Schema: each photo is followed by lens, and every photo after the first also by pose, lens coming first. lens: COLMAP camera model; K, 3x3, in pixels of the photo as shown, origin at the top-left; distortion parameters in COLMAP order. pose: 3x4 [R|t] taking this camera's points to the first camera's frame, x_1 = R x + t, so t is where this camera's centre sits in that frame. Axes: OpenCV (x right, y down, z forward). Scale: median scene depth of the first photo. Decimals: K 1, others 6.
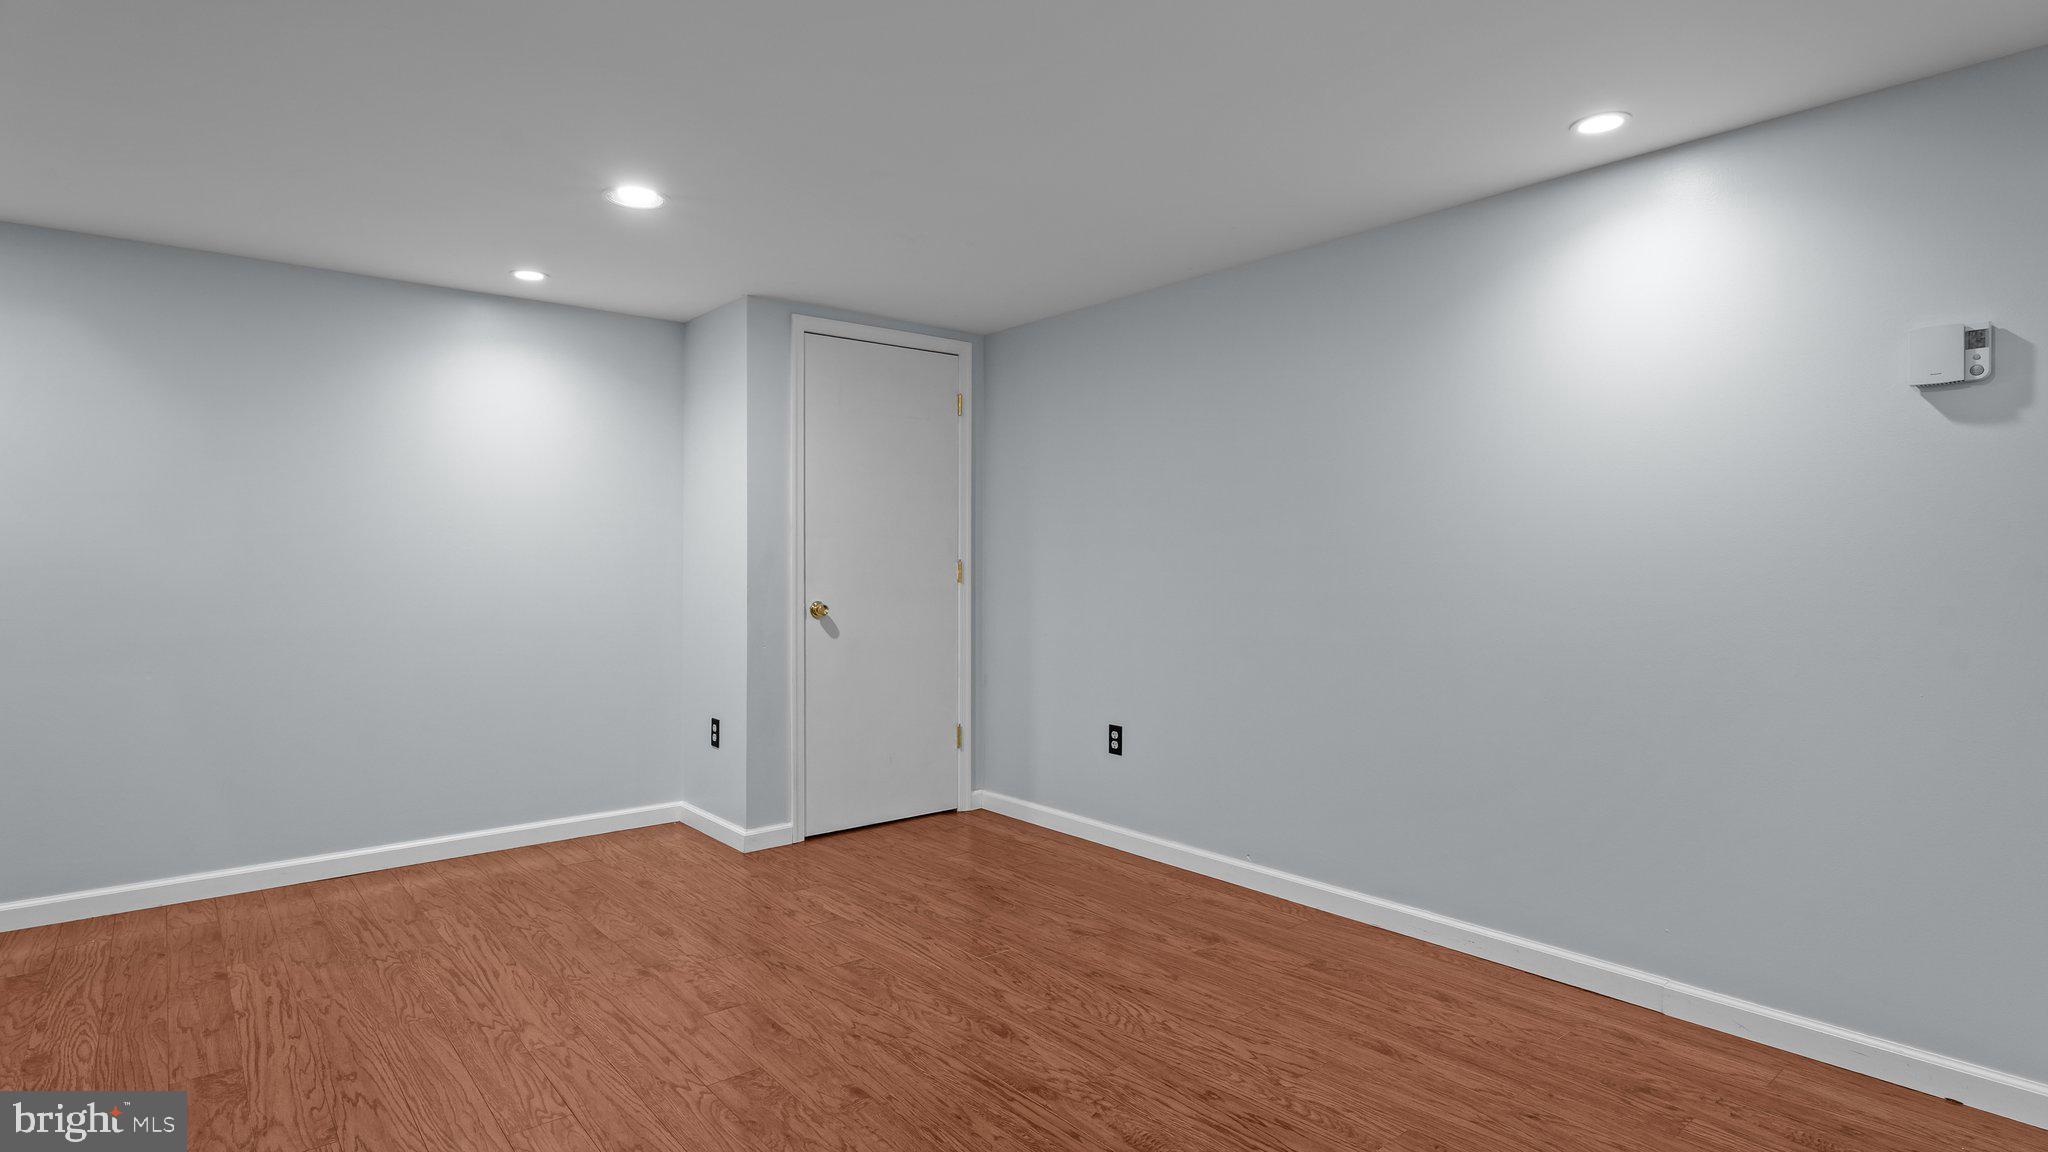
lens RADIAL K [[1018.1, 0, 1014.4], [0, 1018.1, 563.2], [0, 0, 1]] dist [0.001616, -0.000404]
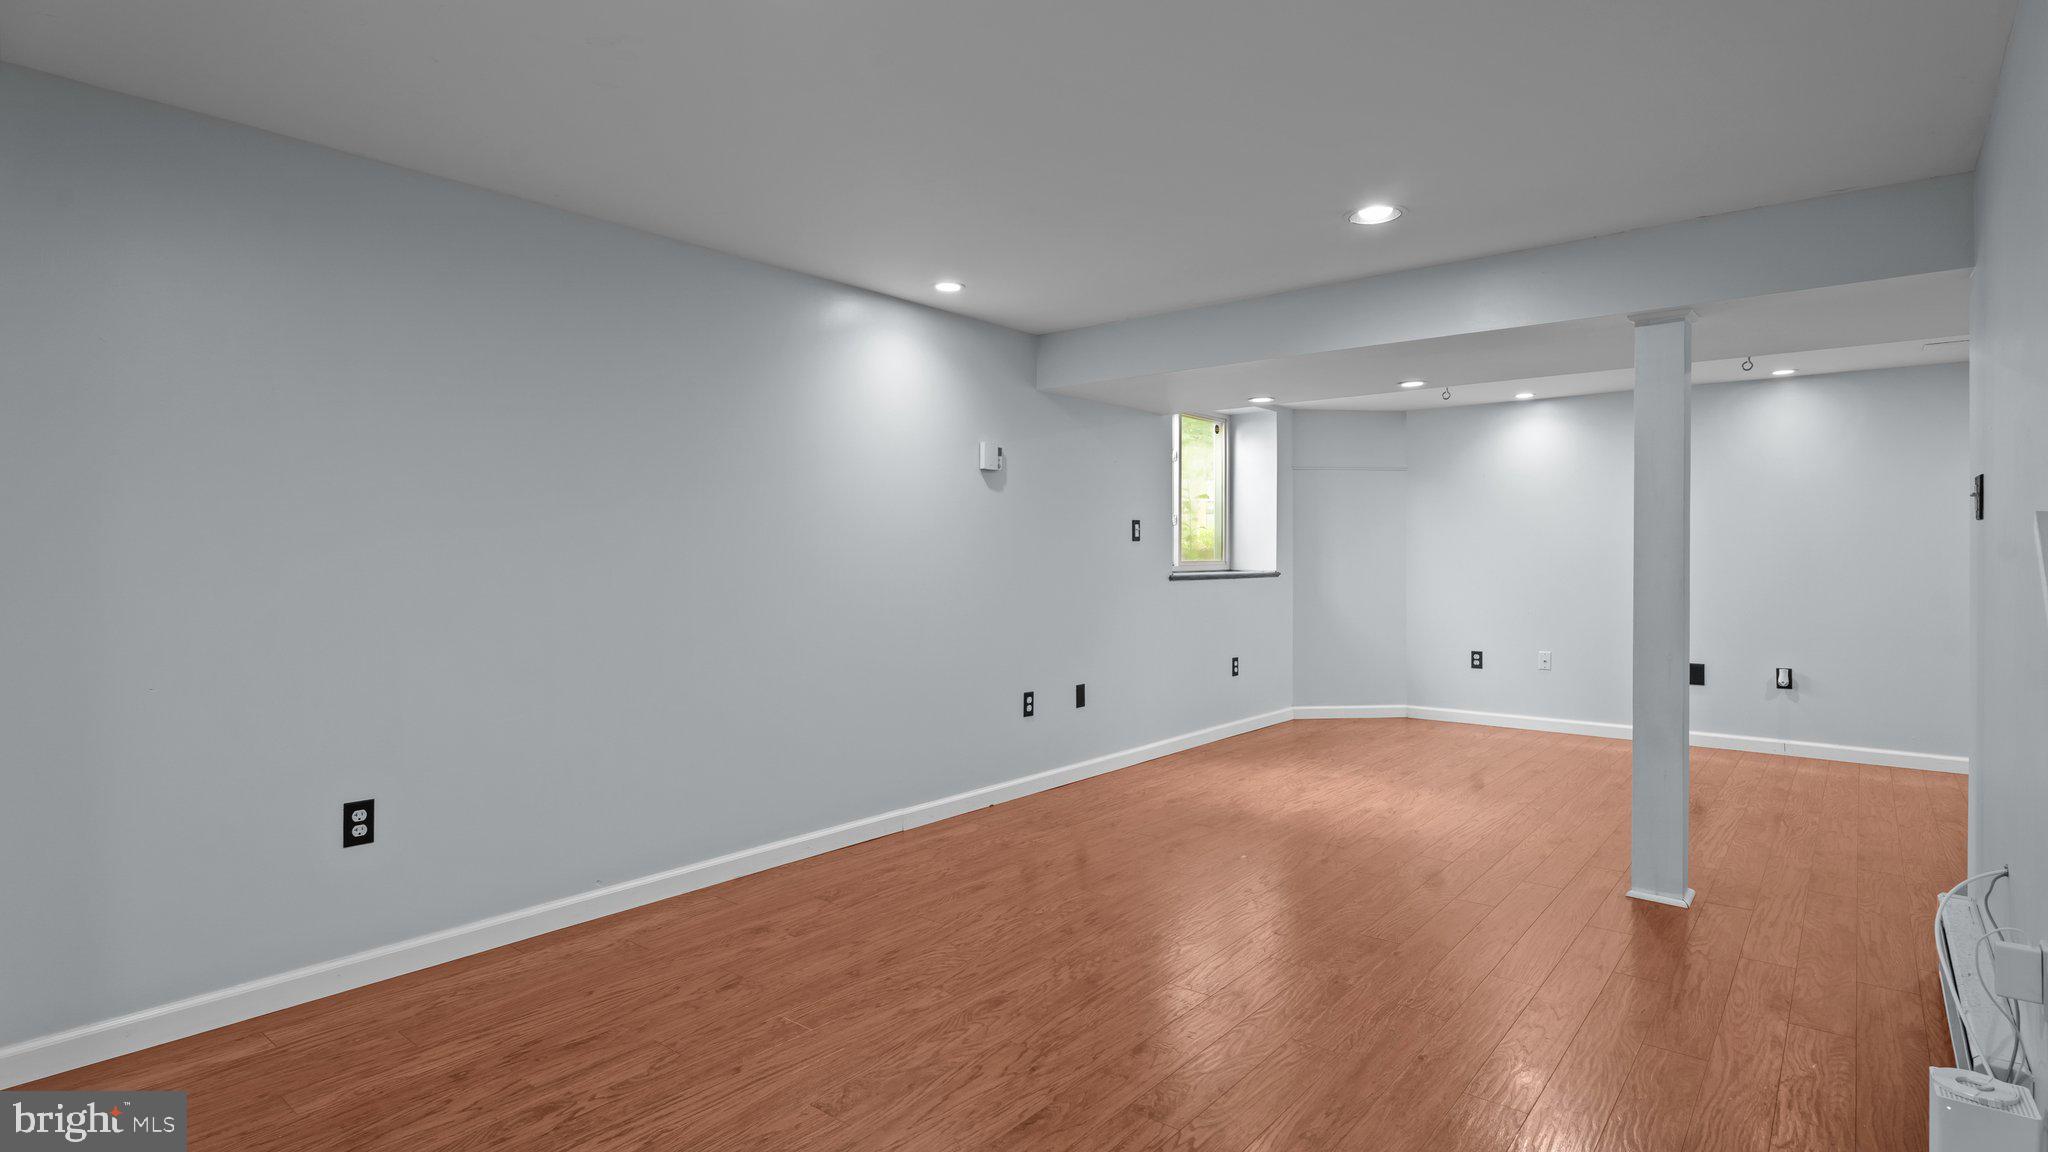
lens RADIAL K [[1018.1, 0, 1014.4], [0, 1018.1, 563.2], [0, 0, 1]] dist [0.001616, -0.000404]
pose [[-0.179200, -0.007842, 0.983781, -0.942779], [0.001017, 0.999966, 0.008156, 0.000731], [-0.983812, 0.002462, -0.179186, 1.057232]]
